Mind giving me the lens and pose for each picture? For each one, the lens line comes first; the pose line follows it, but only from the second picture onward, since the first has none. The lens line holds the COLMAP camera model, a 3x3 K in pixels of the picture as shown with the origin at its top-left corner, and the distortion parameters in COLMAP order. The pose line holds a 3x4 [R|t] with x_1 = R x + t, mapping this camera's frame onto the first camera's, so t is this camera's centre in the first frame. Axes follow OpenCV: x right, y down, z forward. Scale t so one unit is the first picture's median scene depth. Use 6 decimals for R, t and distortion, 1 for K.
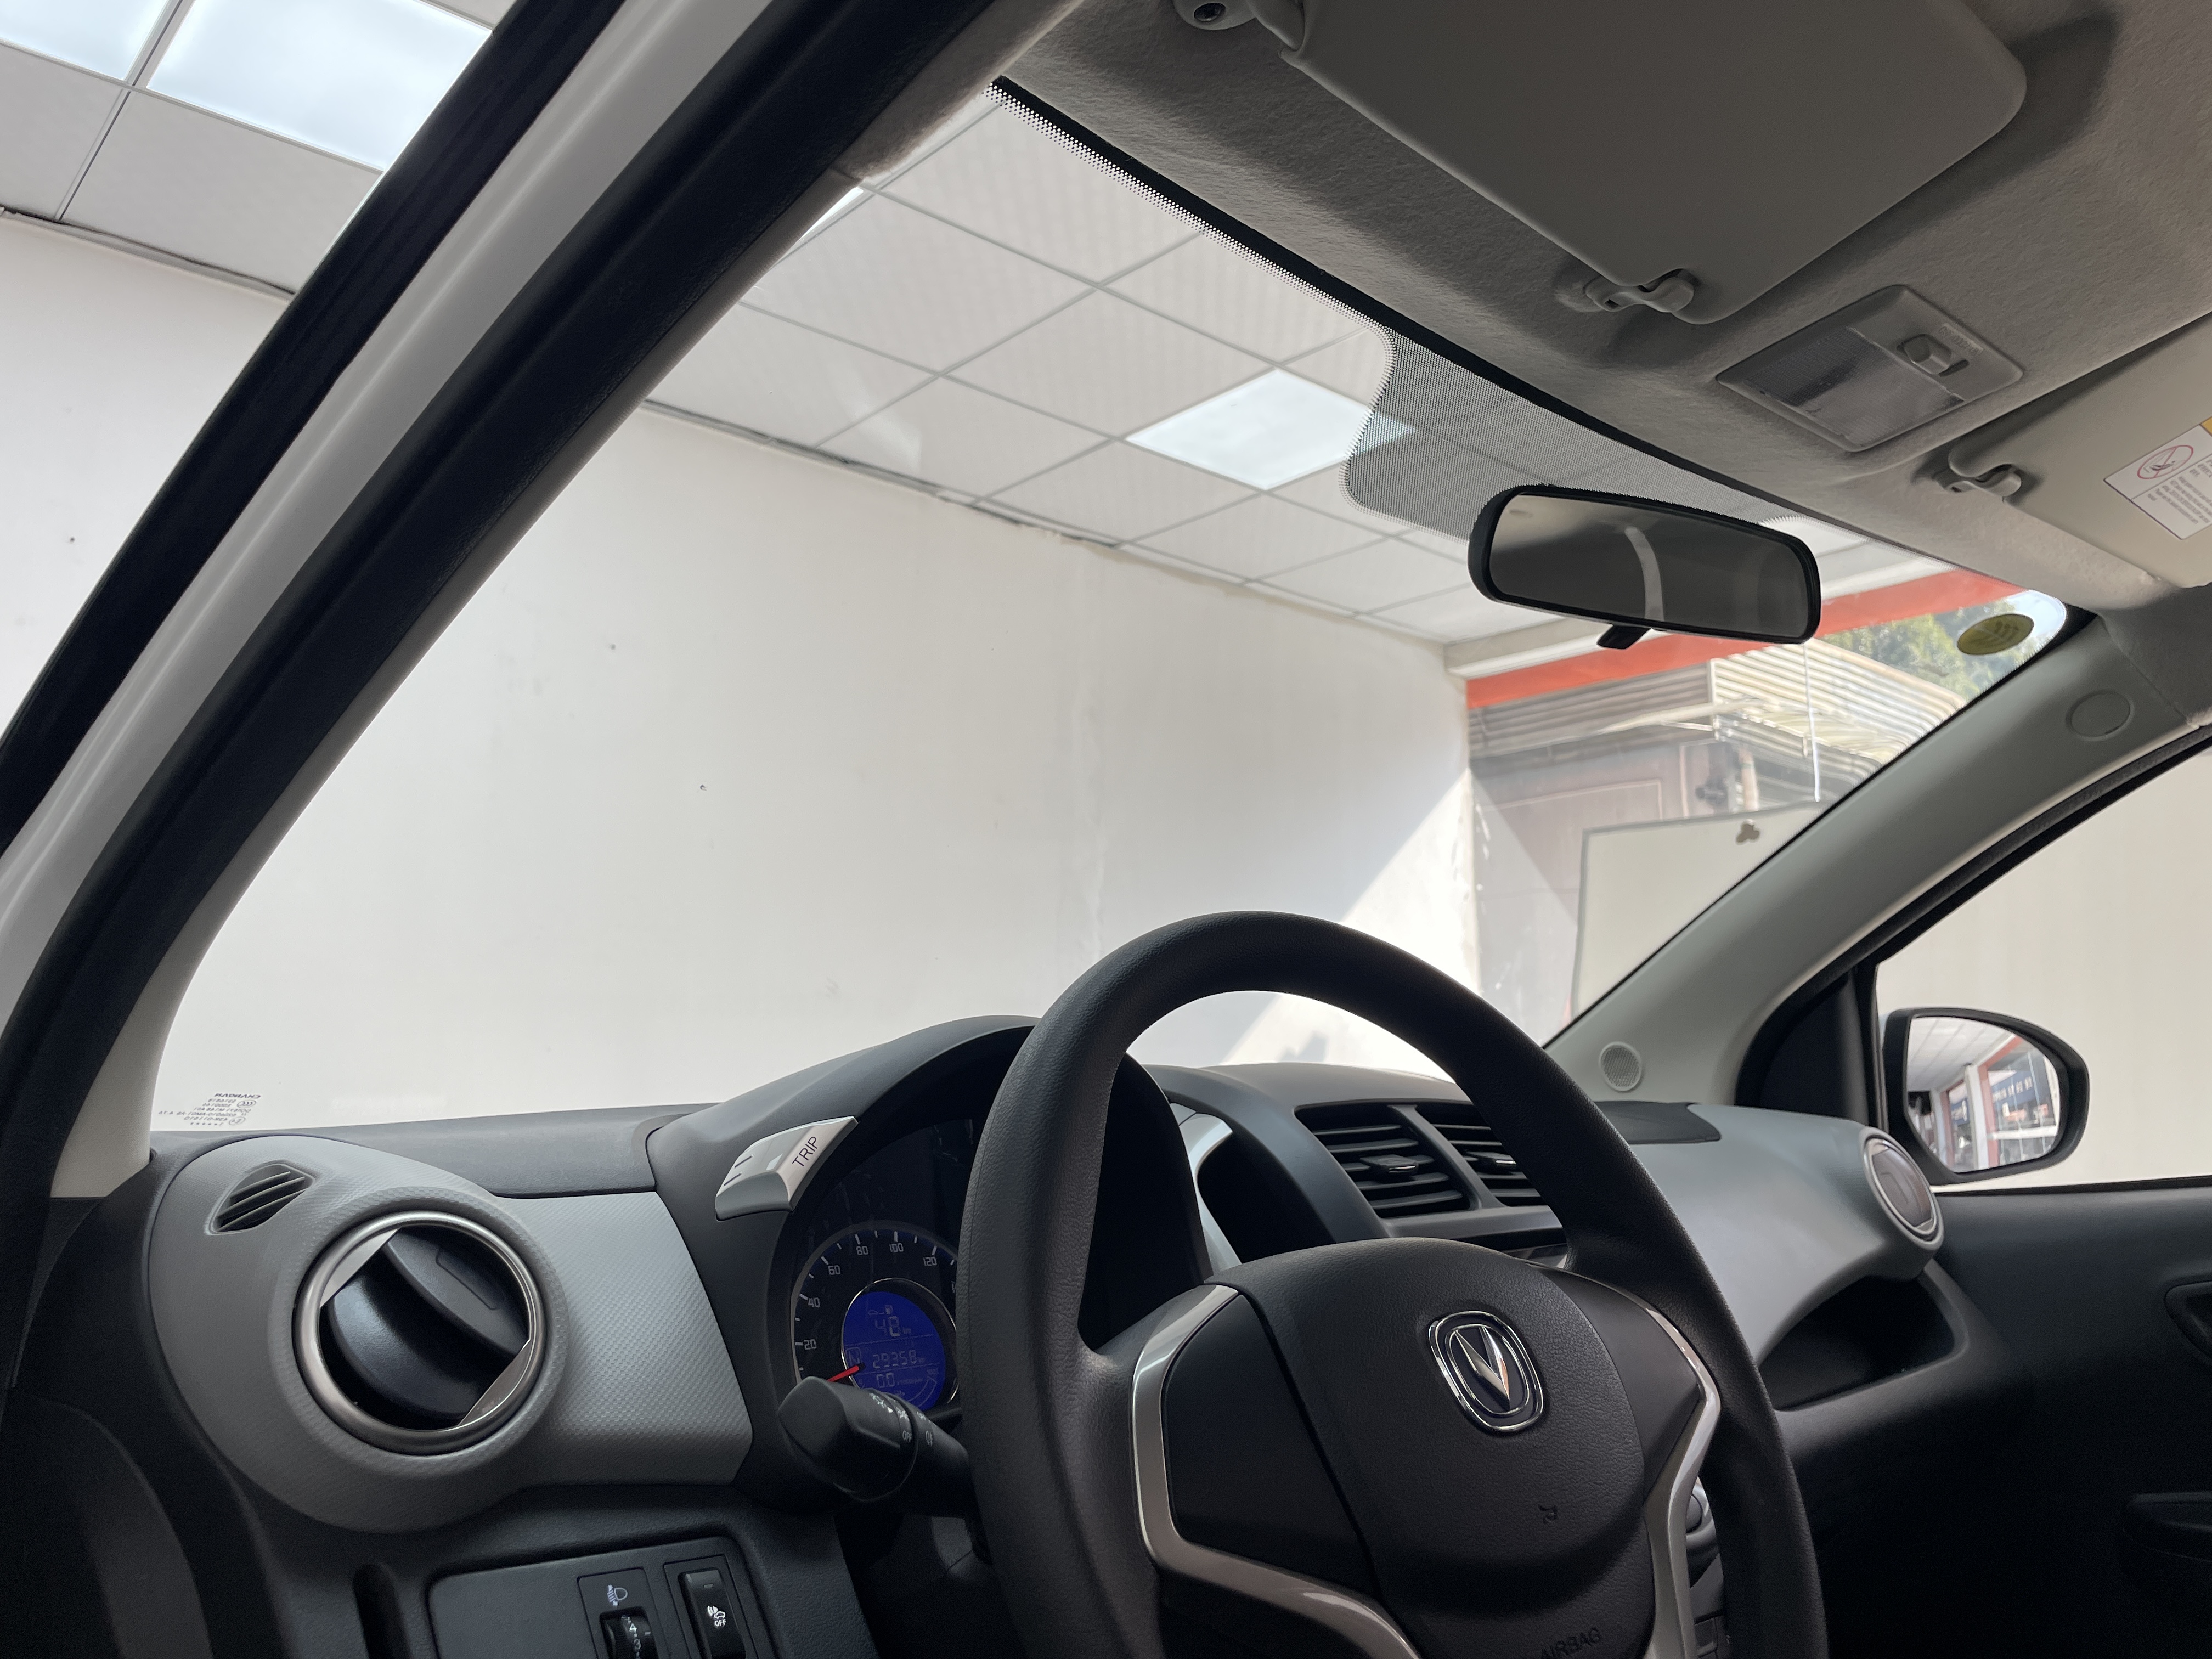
lens RADIAL K [[1672.4, 0, 1116.1], [0, 1672.4, 778.4], [0, 0, 1]] dist [0.011144, 0.004094]
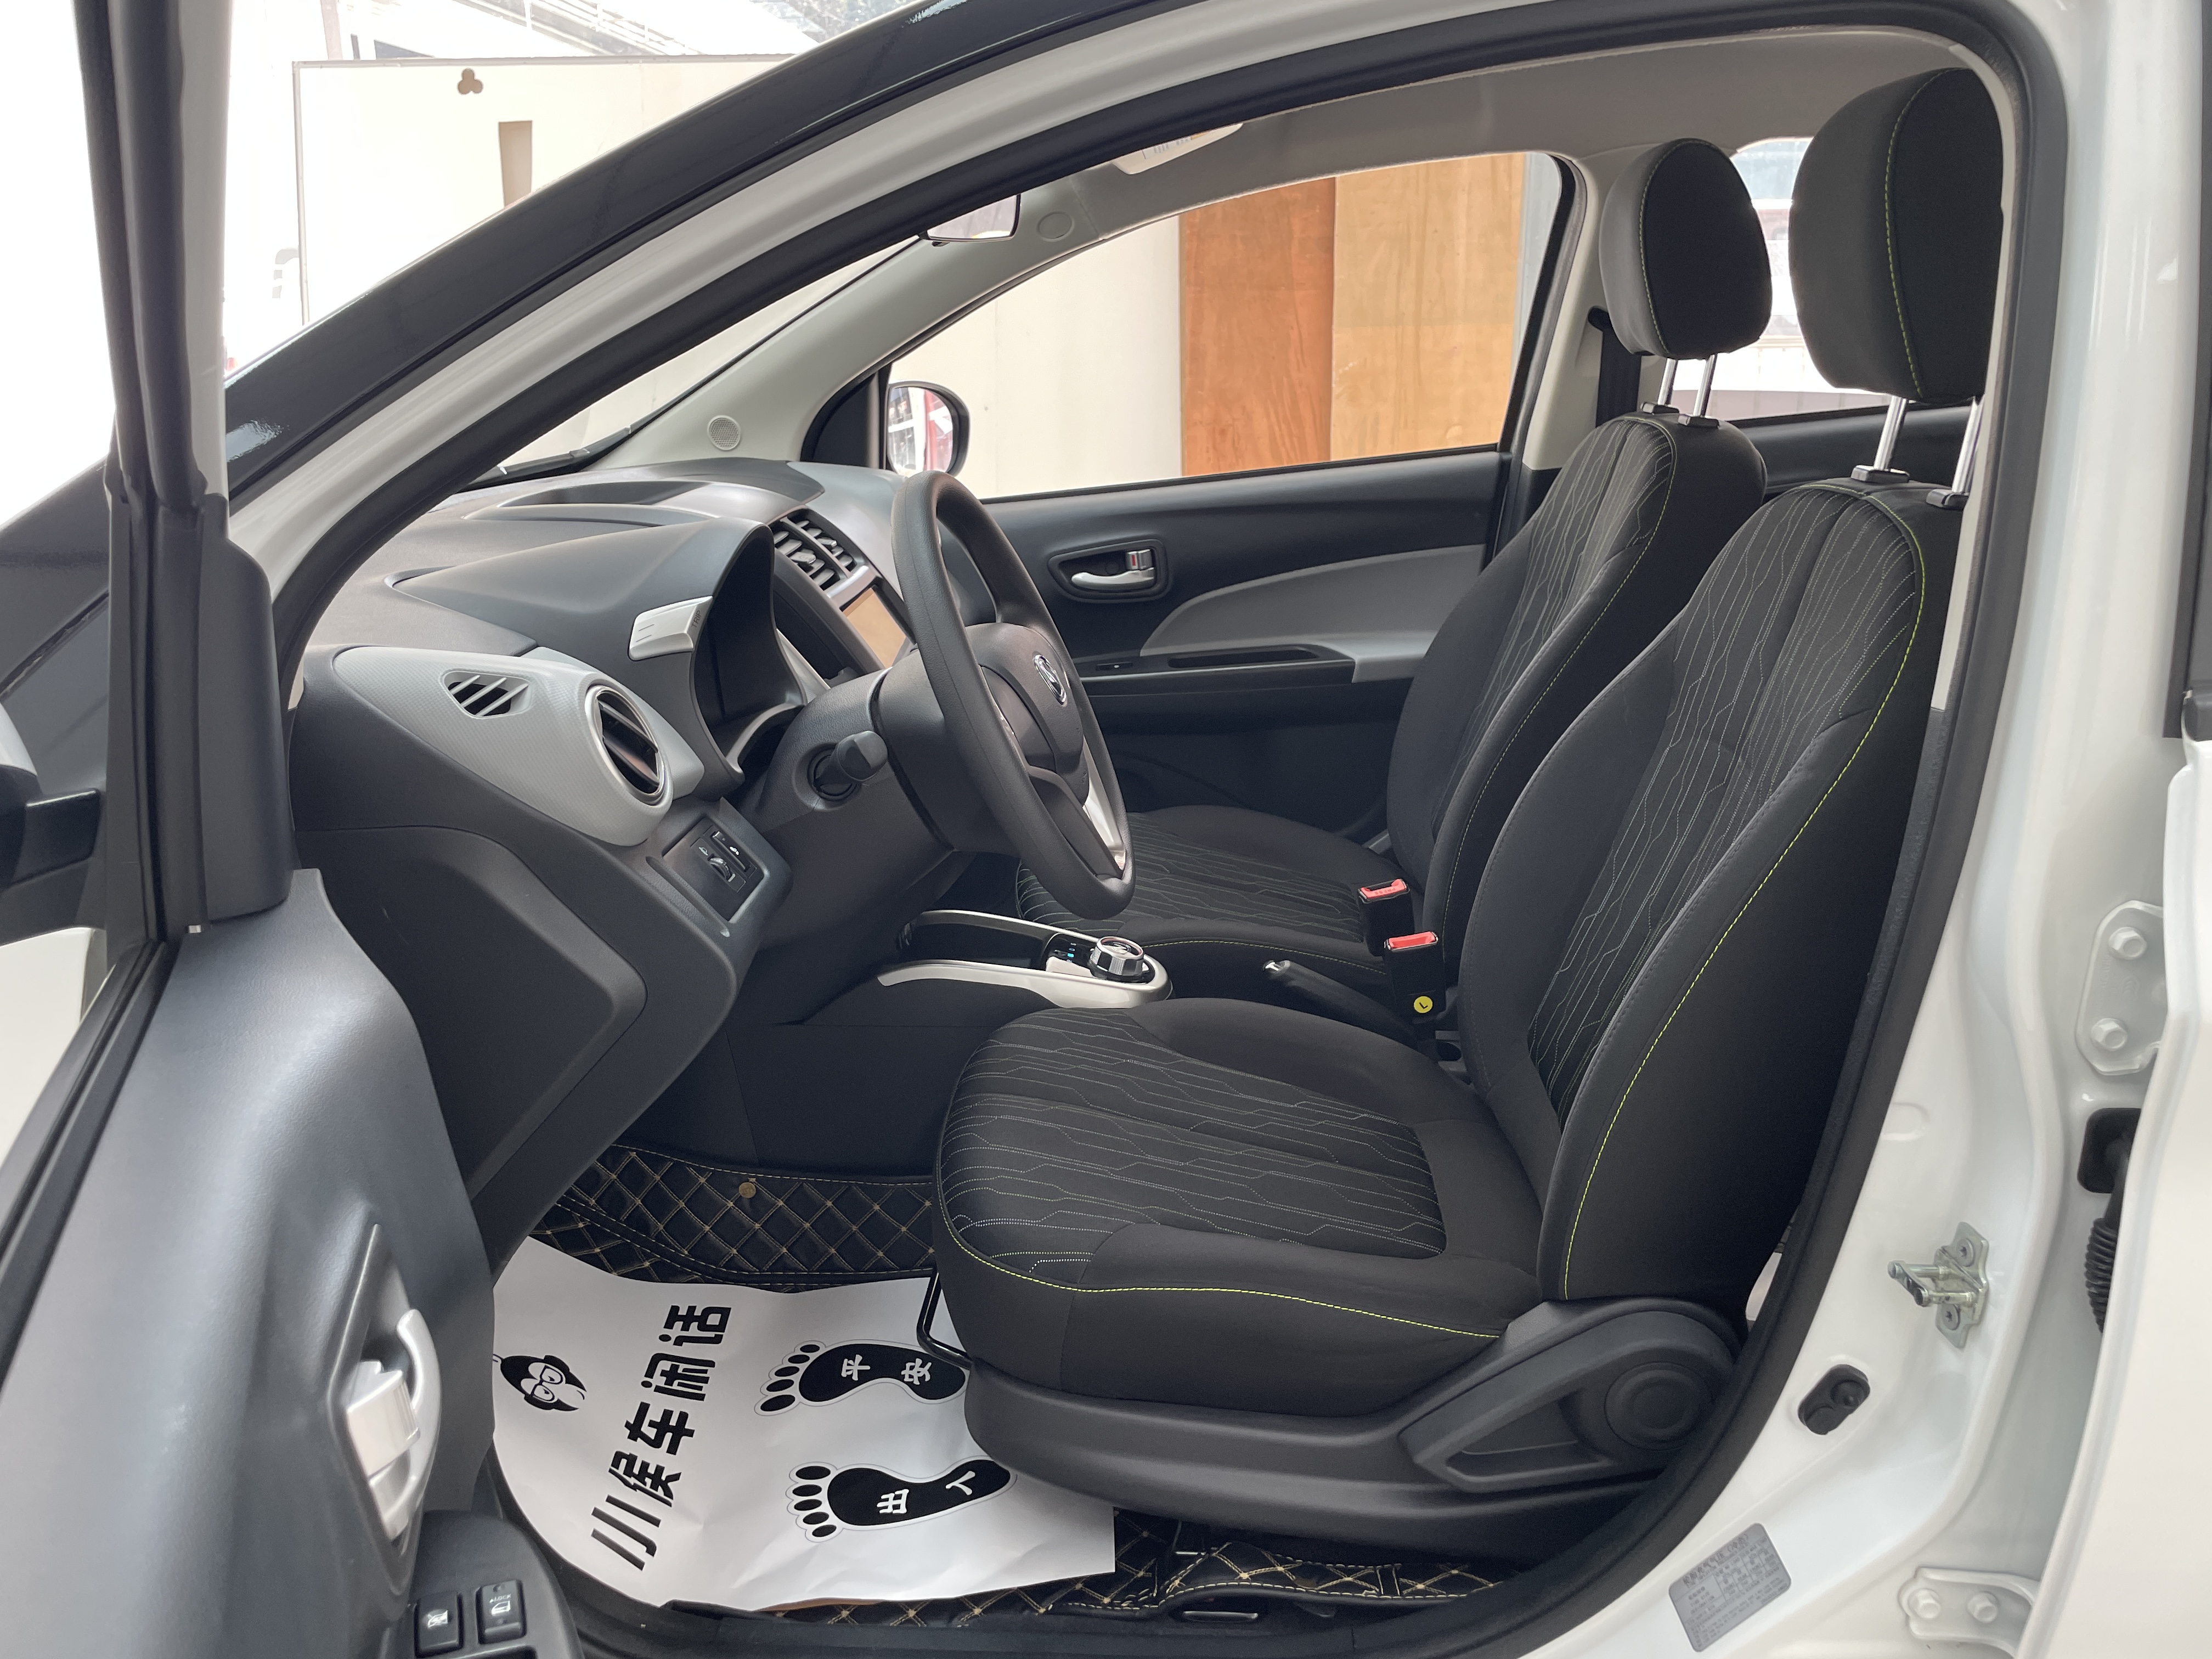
lens RADIAL K [[1675.3, 0, 1106.1], [0, 1675.3, 799.4], [0, 0, 1]] dist [0.107442, -0.151155]
pose [[0.701100, -0.205515, 0.682805, -0.749454], [-0.134220, 0.902414, 0.409431, -0.257854], [-0.700317, -0.378698, 0.605099, -0.297577]]
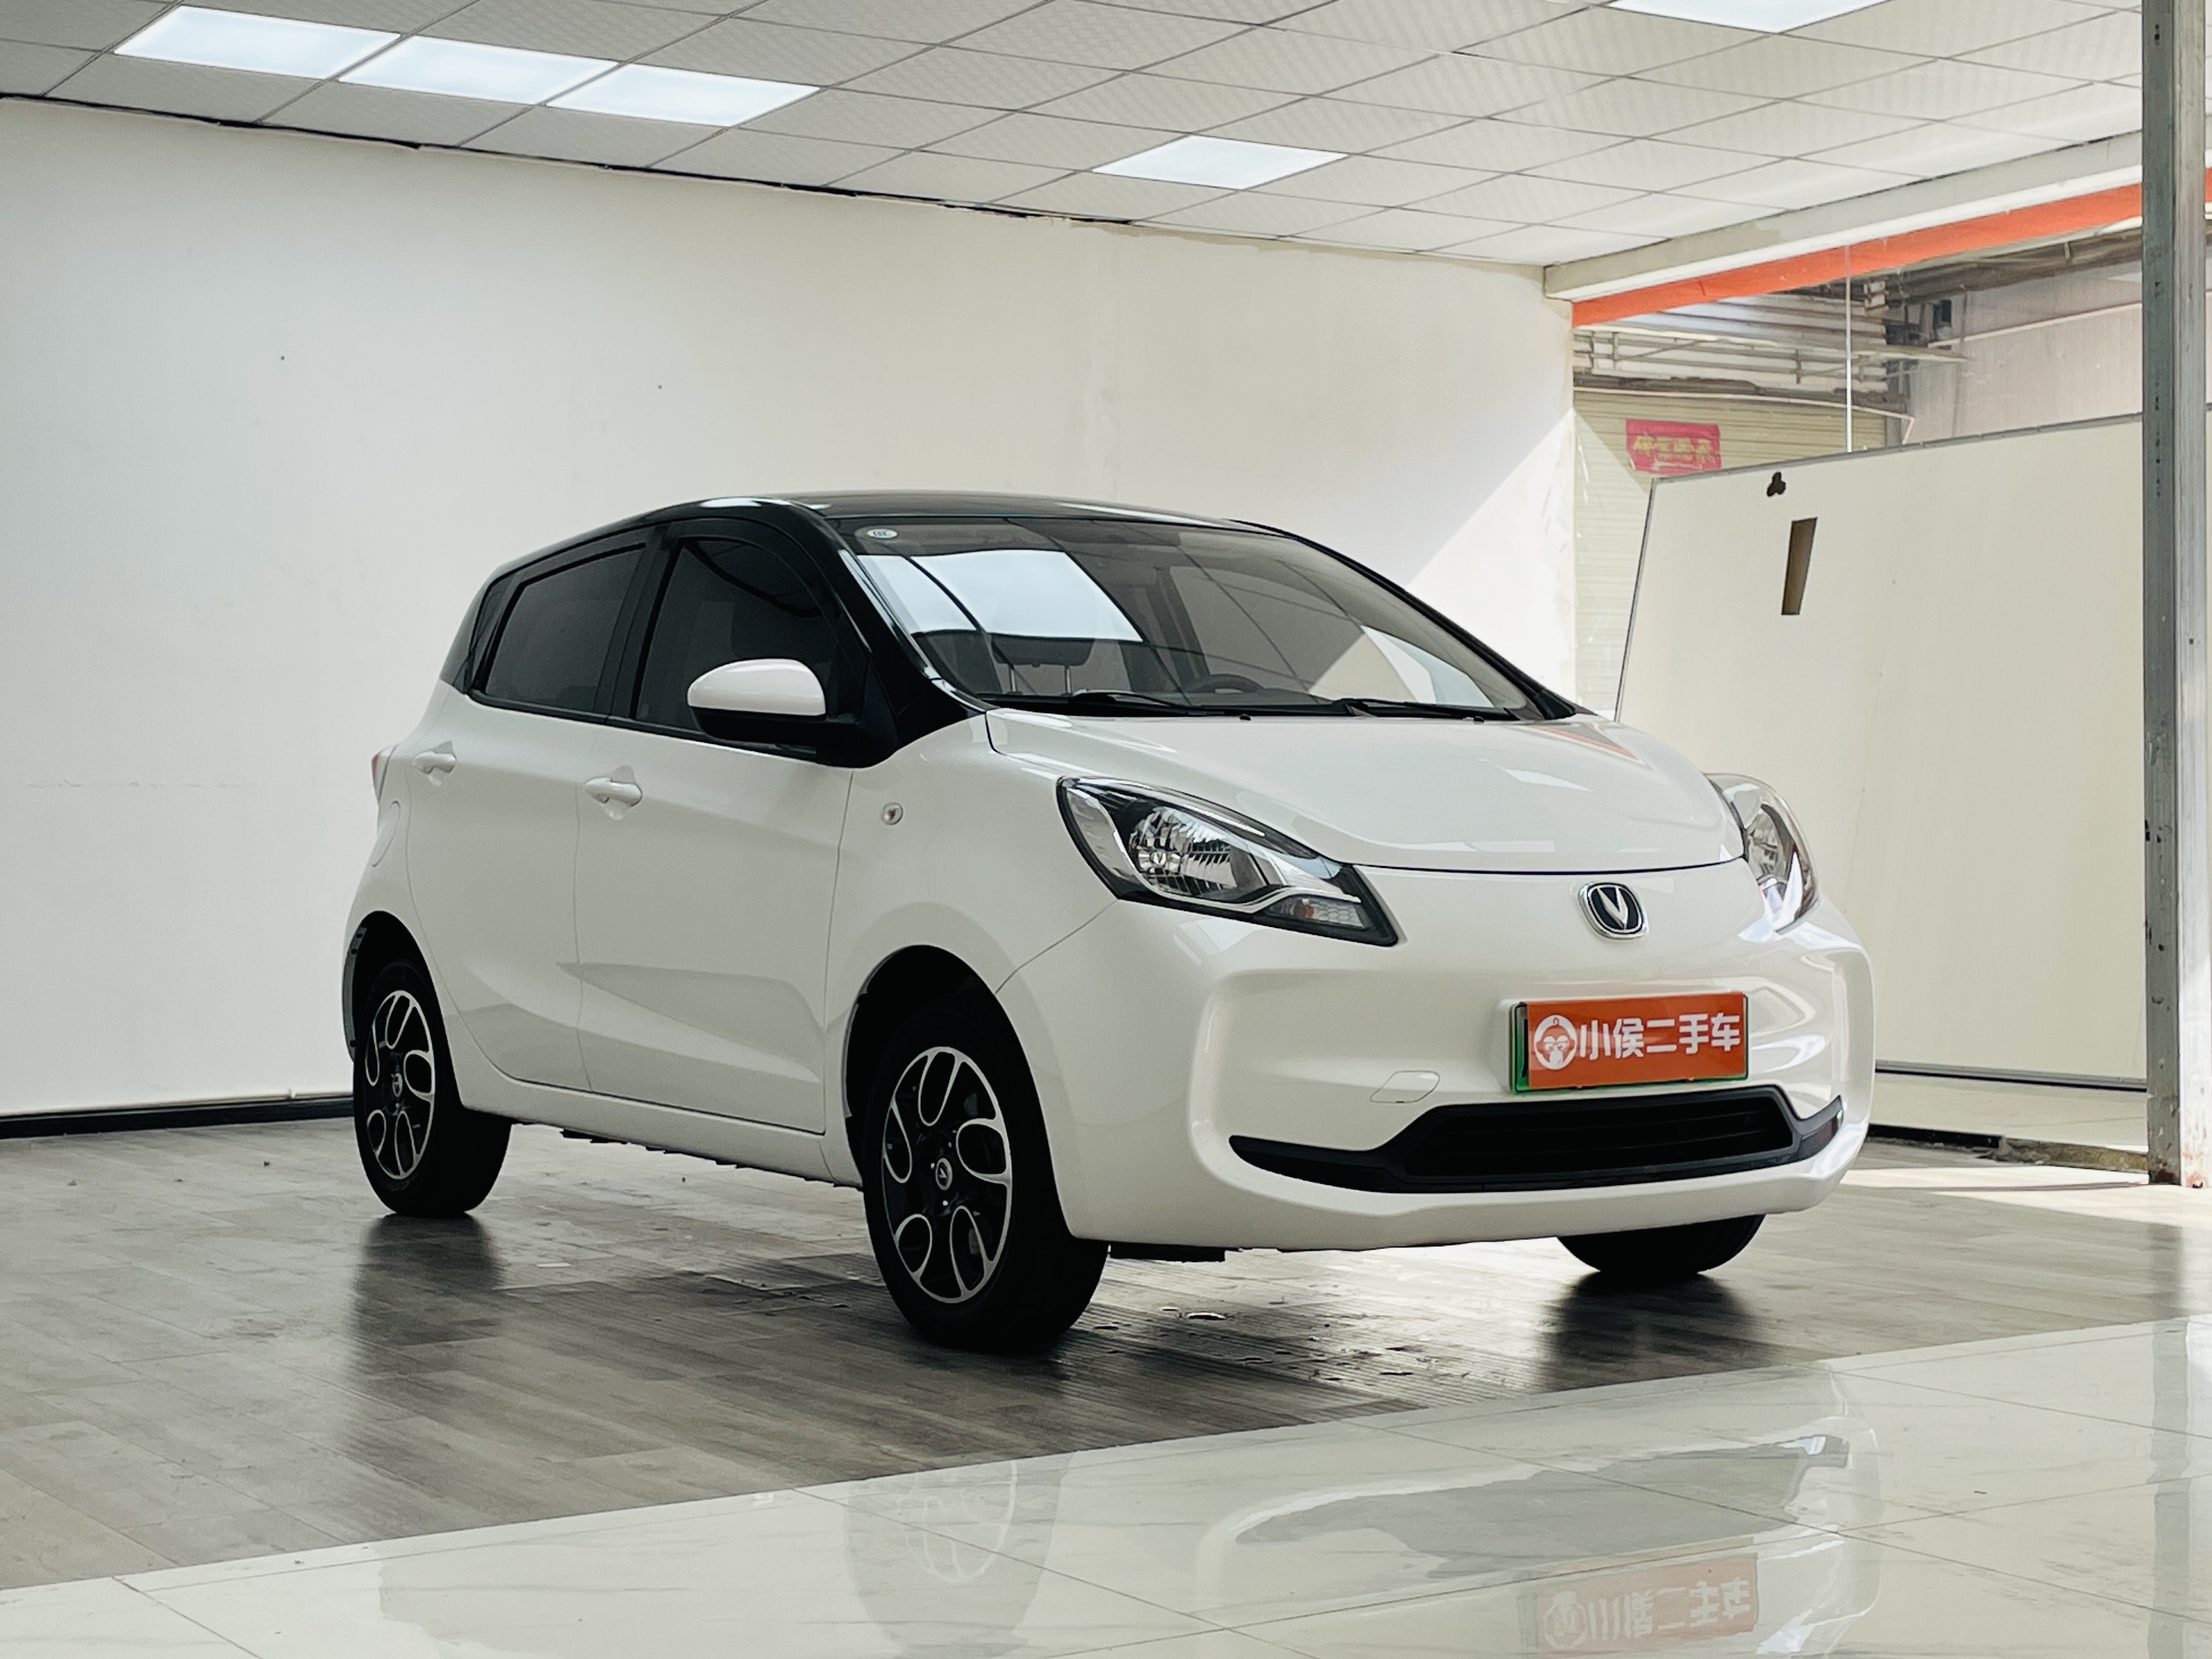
lens RADIAL K [[3482.0, 0, 1130.8], [0, 3482.0, 762.2], [0, 0, 1]] dist [0.170271, -0.575808]
pose [[0.984548, -0.009803, -0.174840, 1.756351], [0.039369, 0.985264, 0.166448, -0.807682], [0.170632, -0.170760, 0.970426, -5.360404]]
